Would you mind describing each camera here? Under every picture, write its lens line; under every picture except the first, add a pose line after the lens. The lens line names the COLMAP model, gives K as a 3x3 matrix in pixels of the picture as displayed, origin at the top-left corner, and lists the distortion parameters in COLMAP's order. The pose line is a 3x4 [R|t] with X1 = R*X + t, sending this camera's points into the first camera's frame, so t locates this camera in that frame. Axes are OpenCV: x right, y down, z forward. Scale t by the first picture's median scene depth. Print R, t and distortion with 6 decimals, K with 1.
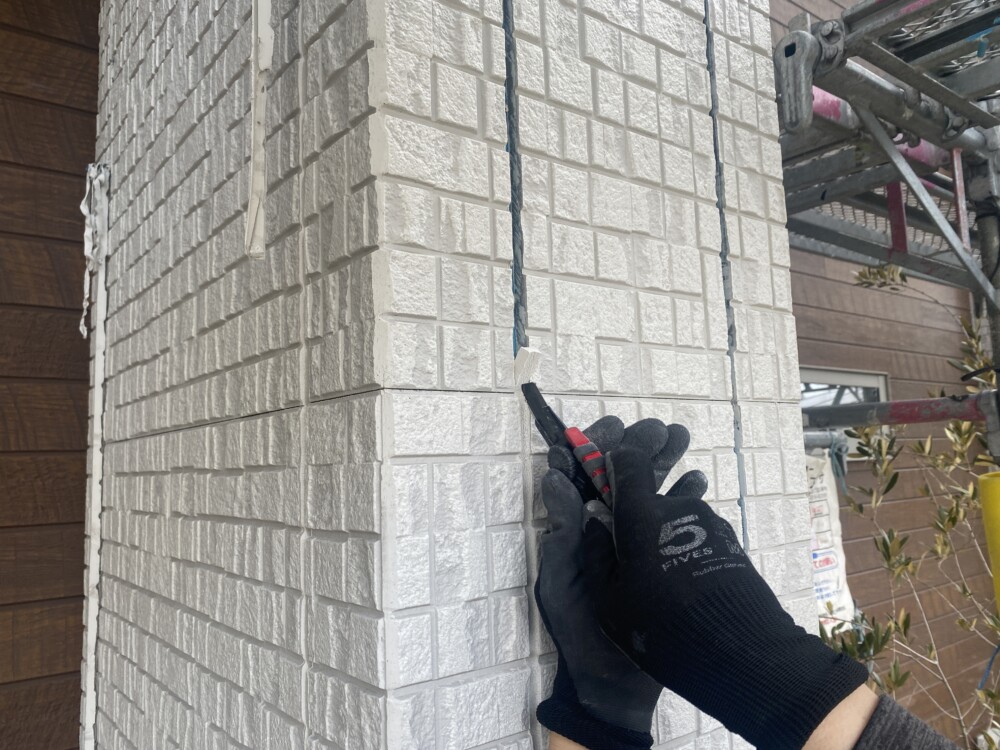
lens RADIAL K [[756.1, 0, 499.3], [0, 756.1, 380.9], [0, 0, 1]] dist [0.005778, -0.016015]
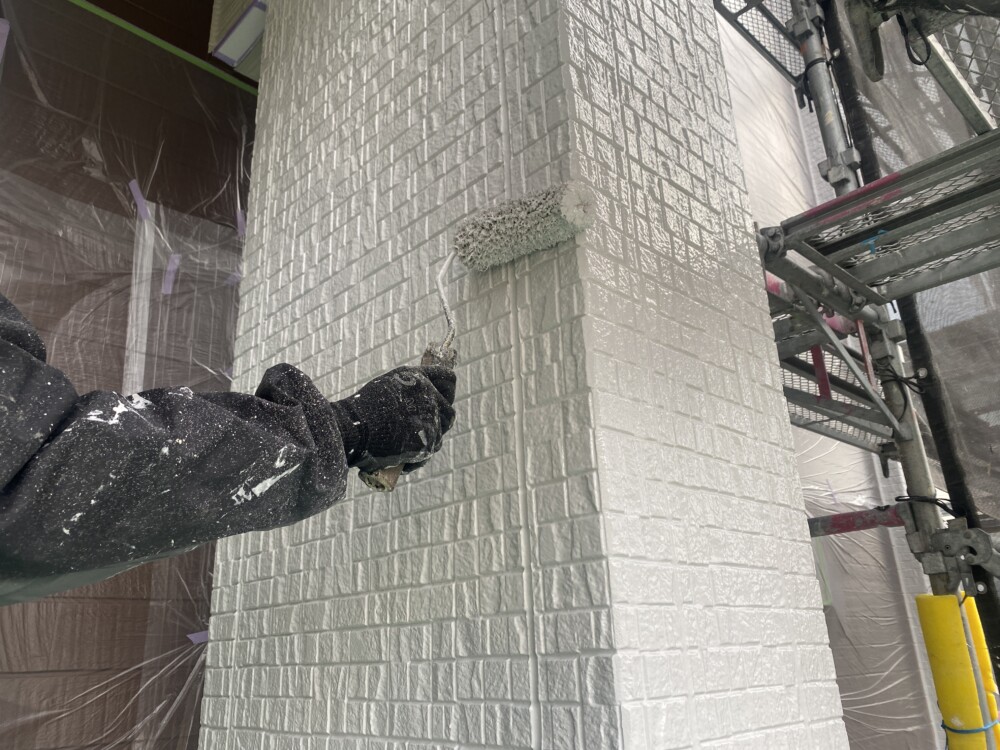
lens RADIAL K [[756.1, 0, 501.8], [0, 756.1, 368.1], [0, 0, 1]] dist [0.005778, -0.016015]
pose [[0.993871, 0.036492, 0.104346, -0.348725], [-0.008101, 0.965447, -0.260475, 0.268764], [-0.110245, 0.258033, 0.959825, -0.433542]]
